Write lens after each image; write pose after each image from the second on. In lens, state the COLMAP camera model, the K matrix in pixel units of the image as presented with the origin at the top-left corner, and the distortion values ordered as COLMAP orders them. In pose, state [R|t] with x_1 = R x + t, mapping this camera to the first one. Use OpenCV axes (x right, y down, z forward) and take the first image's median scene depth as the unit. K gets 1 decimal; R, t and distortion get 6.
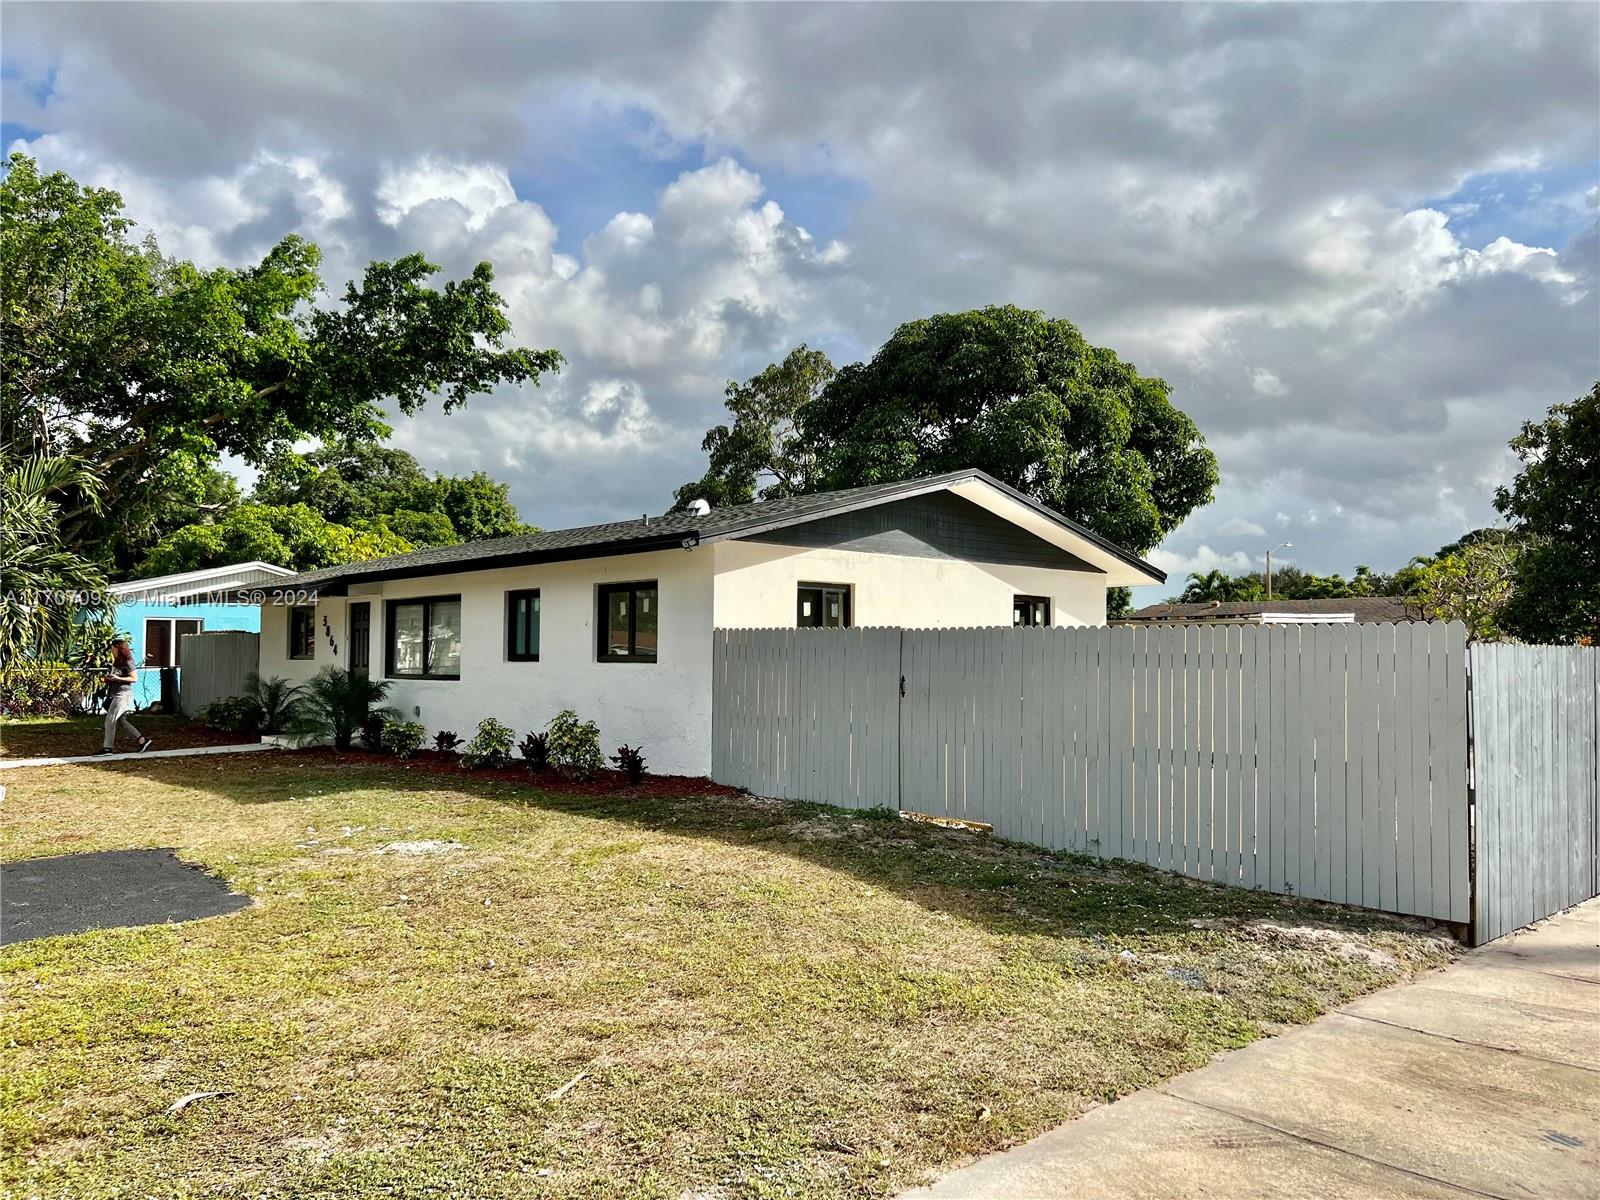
lens RADIAL K [[1193.7, 0, 797.8], [0, 1193.7, 605.1], [0, 0, 1]] dist [0.063868, -0.076534]
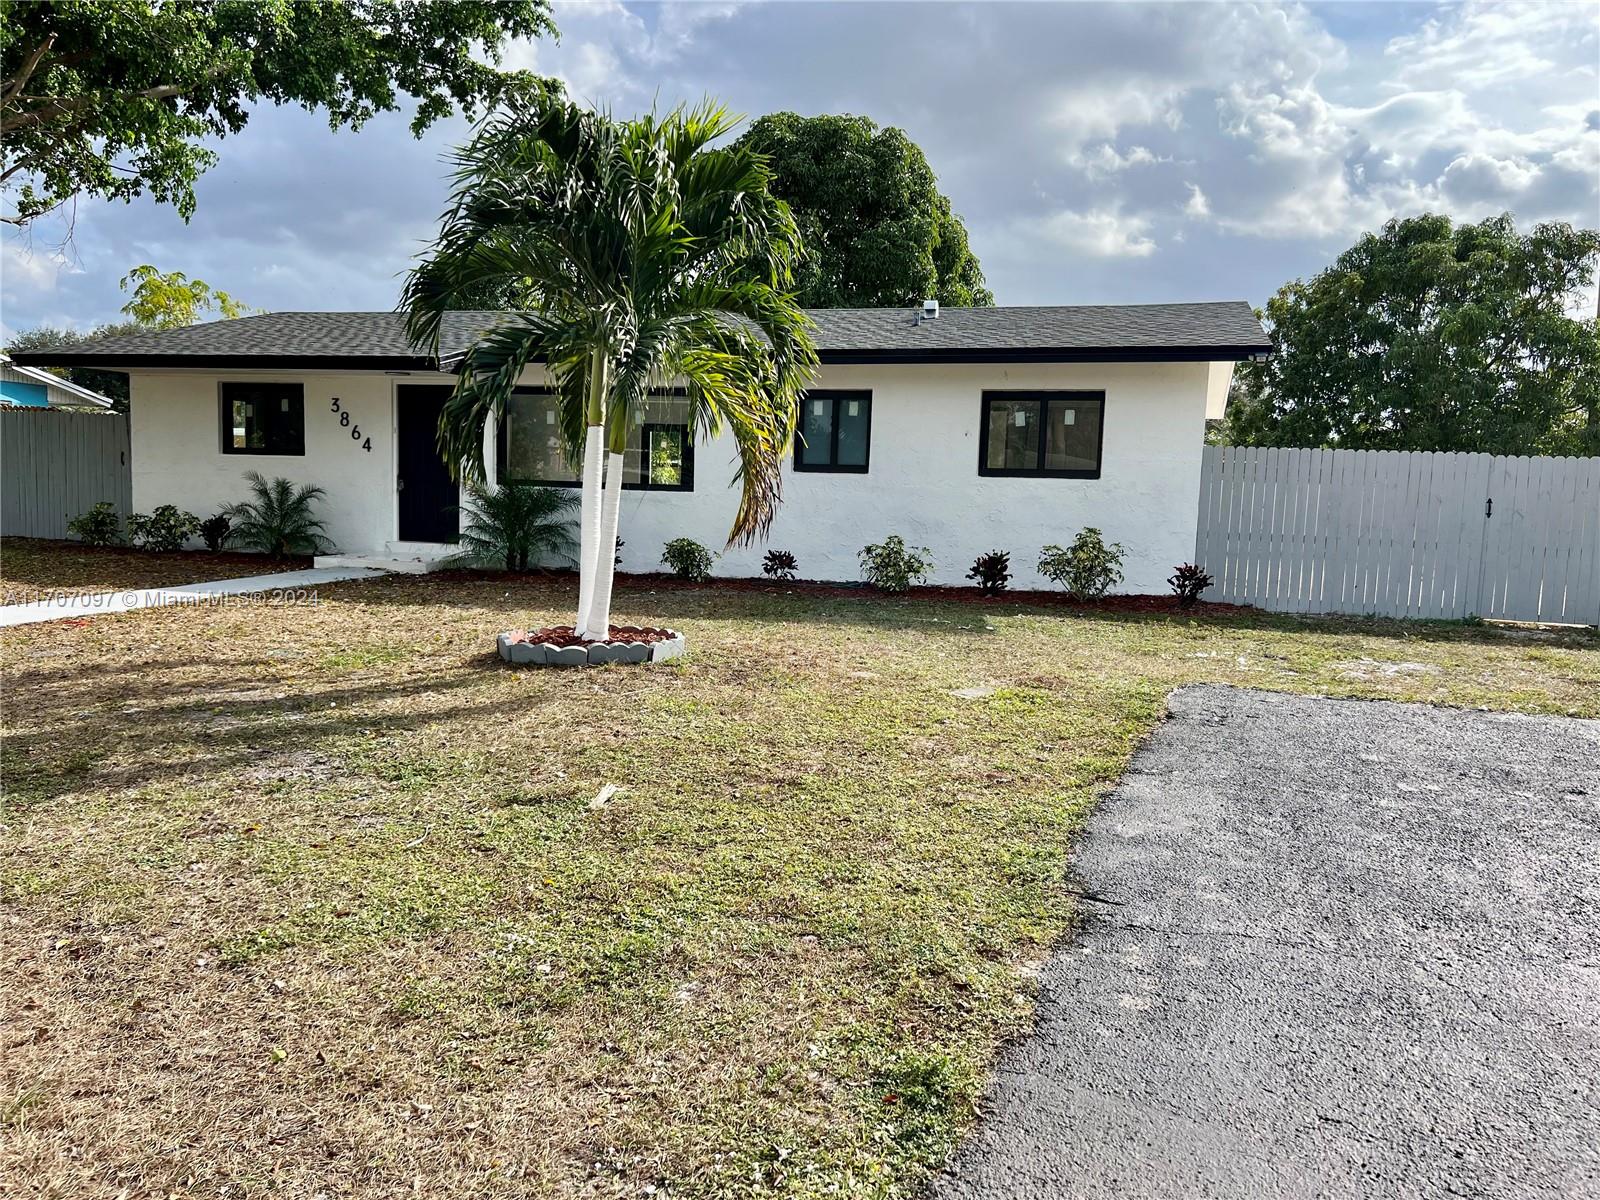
lens RADIAL K [[1193.7, 0, 797.8], [0, 1193.7, 605.1], [0, 0, 1]] dist [0.063868, -0.076534]
pose [[0.850907, -0.028238, 0.524558, -0.924841], [-0.050777, 0.989457, 0.135632, 0.033531], [-0.522857, -0.142045, 0.840502, 0.337122]]
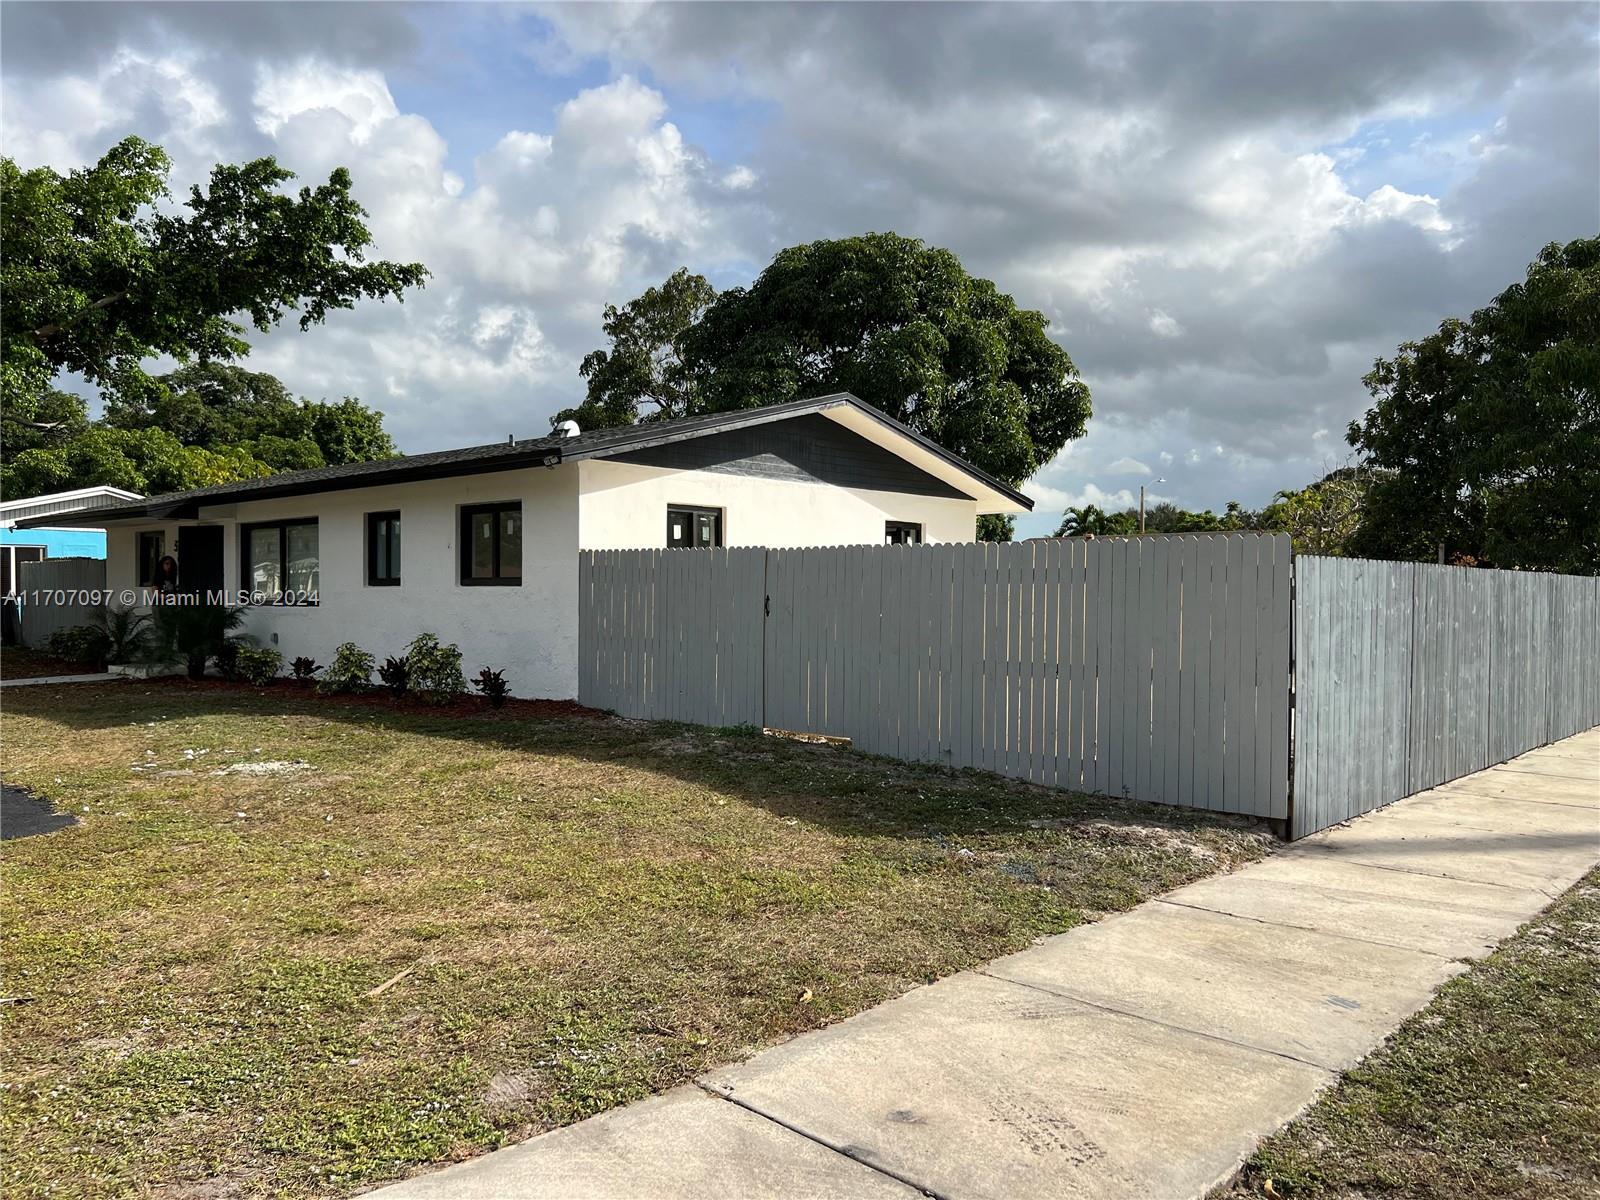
lens RADIAL K [[1193.7, 0, 797.8], [0, 1193.7, 605.1], [0, 0, 1]] dist [0.063868, -0.076534]
pose [[0.995900, -0.002001, 0.090440, 0.020964], [-0.002830, 0.998577, 0.053263, 0.012951], [-0.090418, -0.053301, 0.994477, -0.000705]]
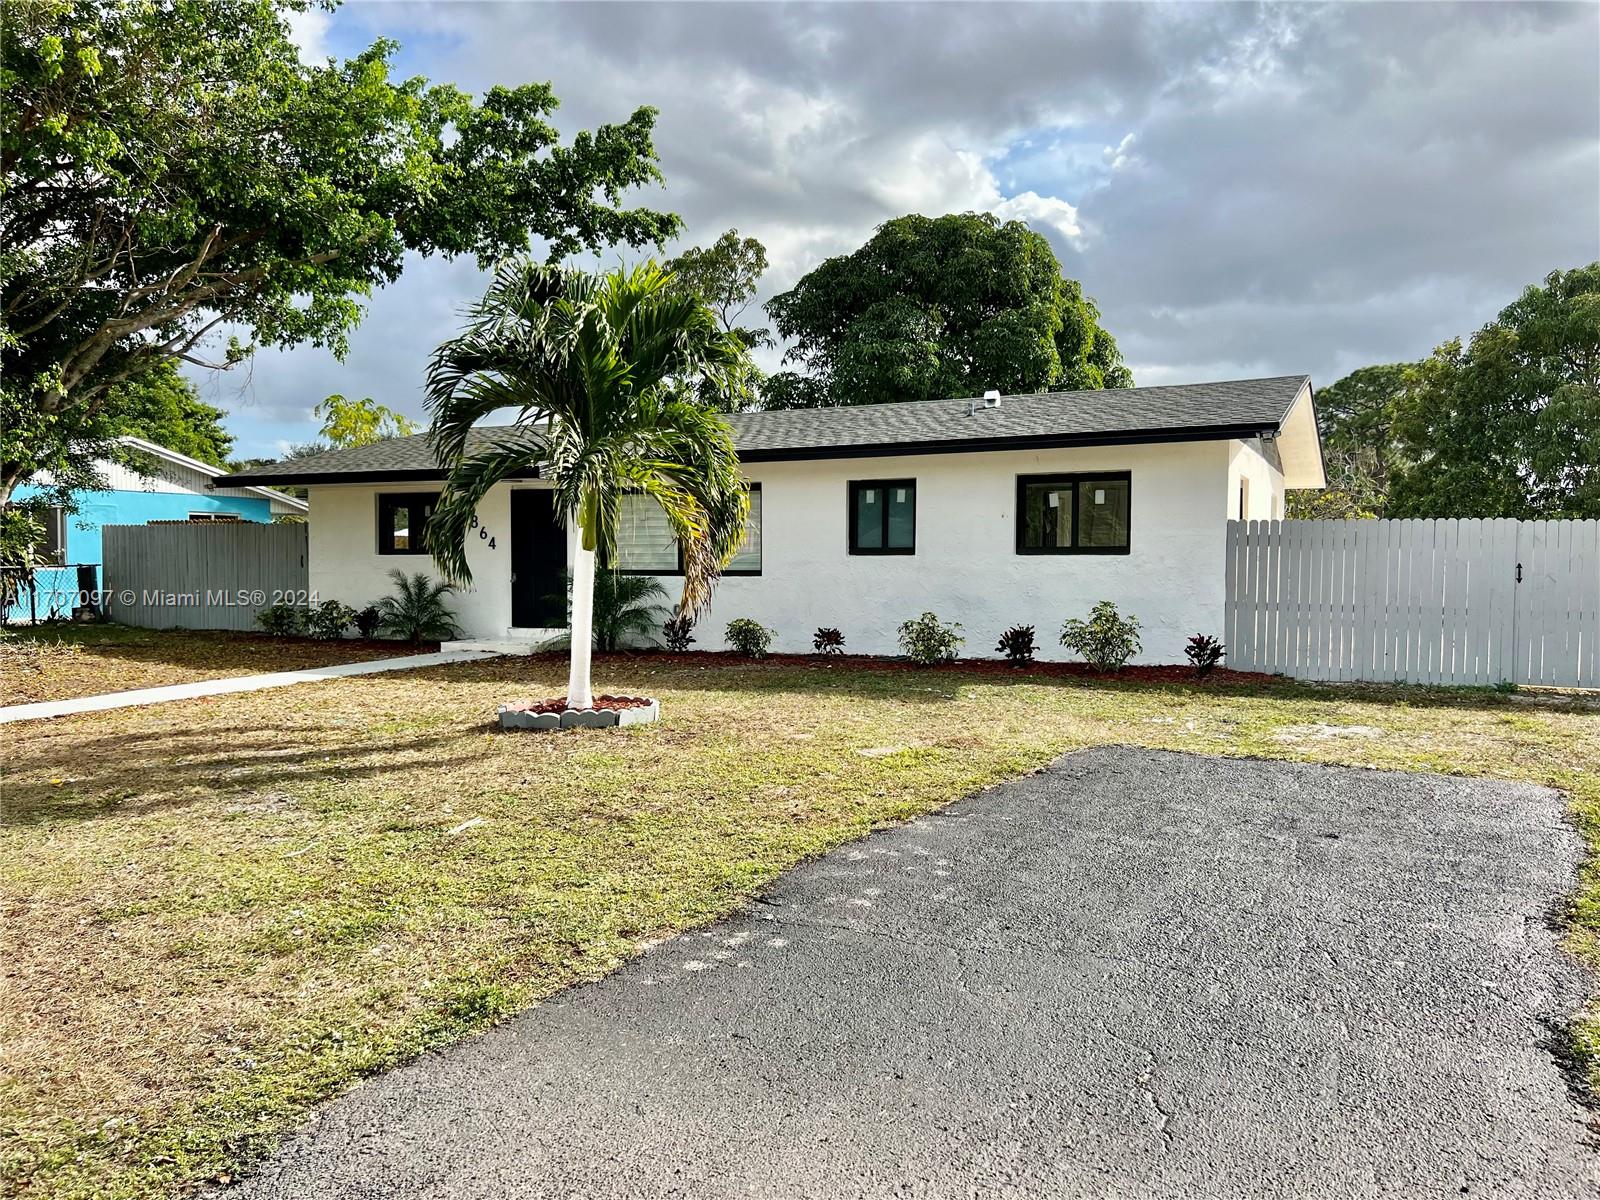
lens RADIAL K [[1193.7, 0, 797.8], [0, 1193.7, 605.1], [0, 0, 1]] dist [0.063868, -0.076534]
pose [[0.930810, -0.014194, 0.365227, -0.827262], [-0.014873, 0.996947, 0.076650, 0.019663], [-0.365200, -0.076778, 0.927757, 0.183406]]
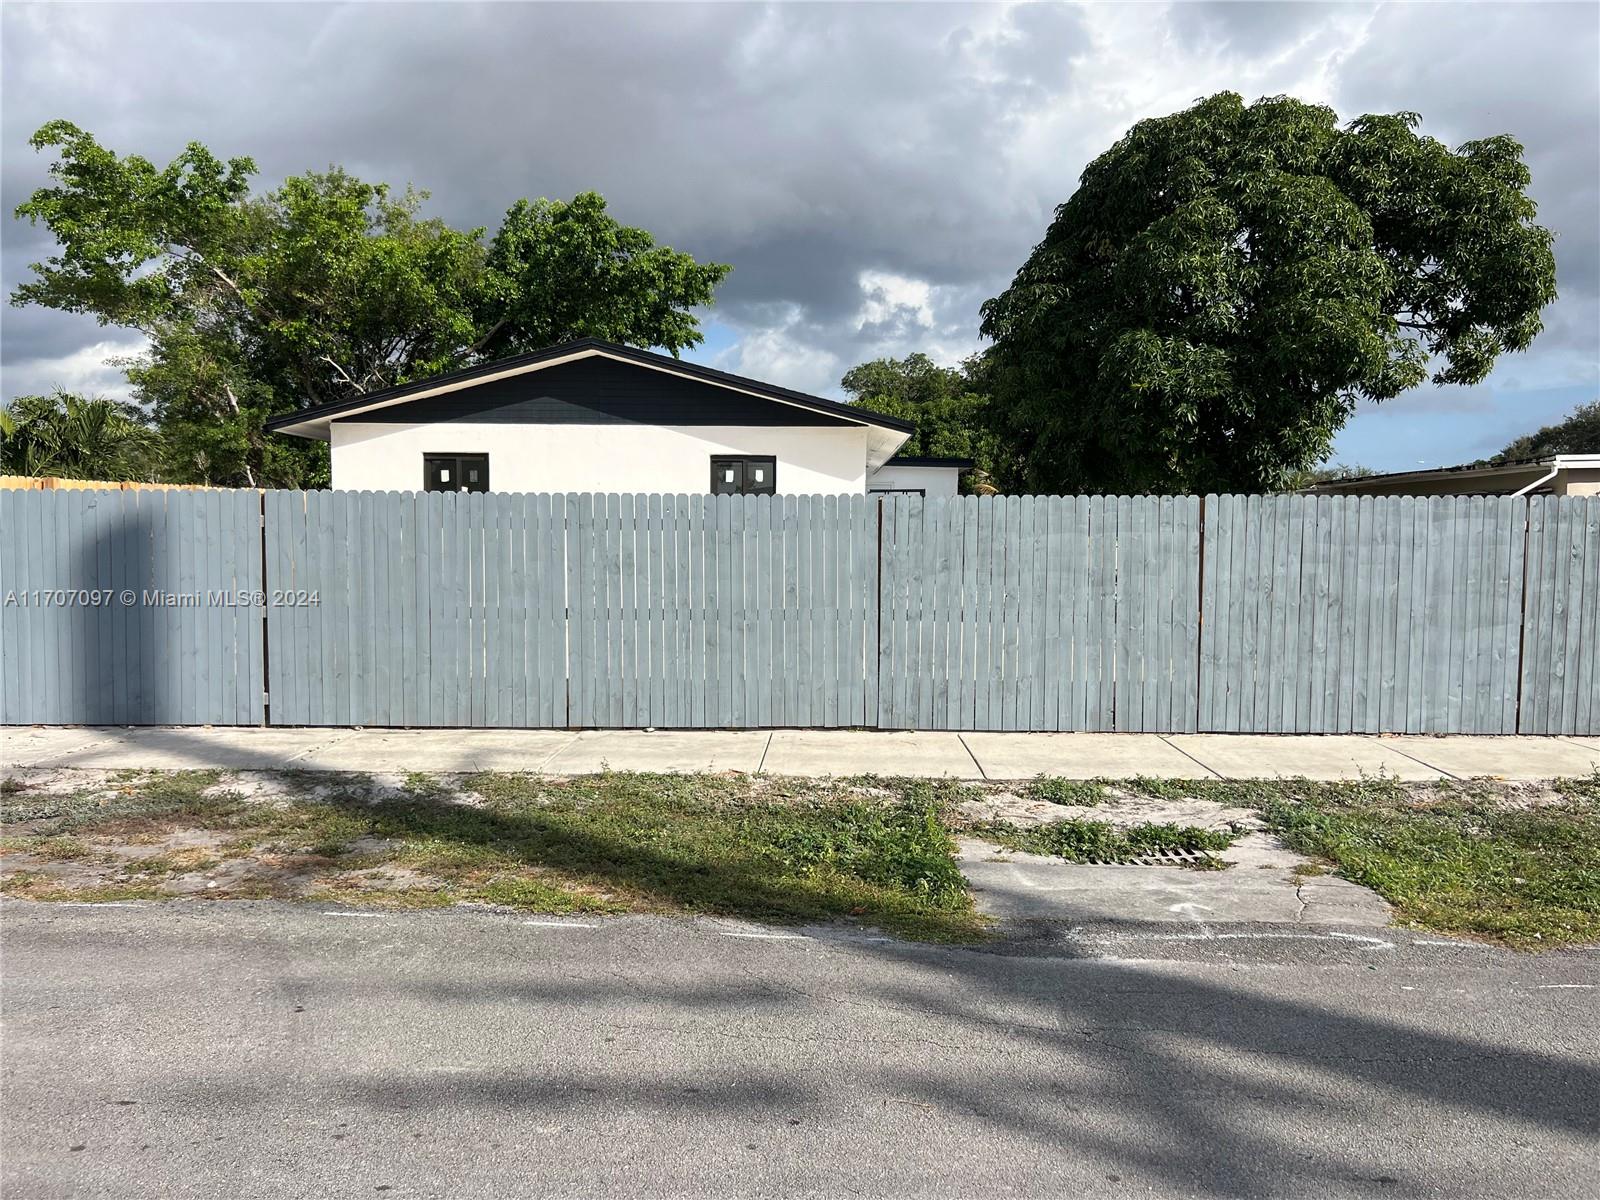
lens RADIAL K [[1193.7, 0, 797.8], [0, 1193.7, 605.1], [0, 0, 1]] dist [0.063868, -0.076534]
pose [[0.743920, 0.049899, -0.666403, 1.056272], [0.013395, 0.995895, 0.089525, 0.029429], [0.668135, -0.075526, 0.740197, 0.393787]]
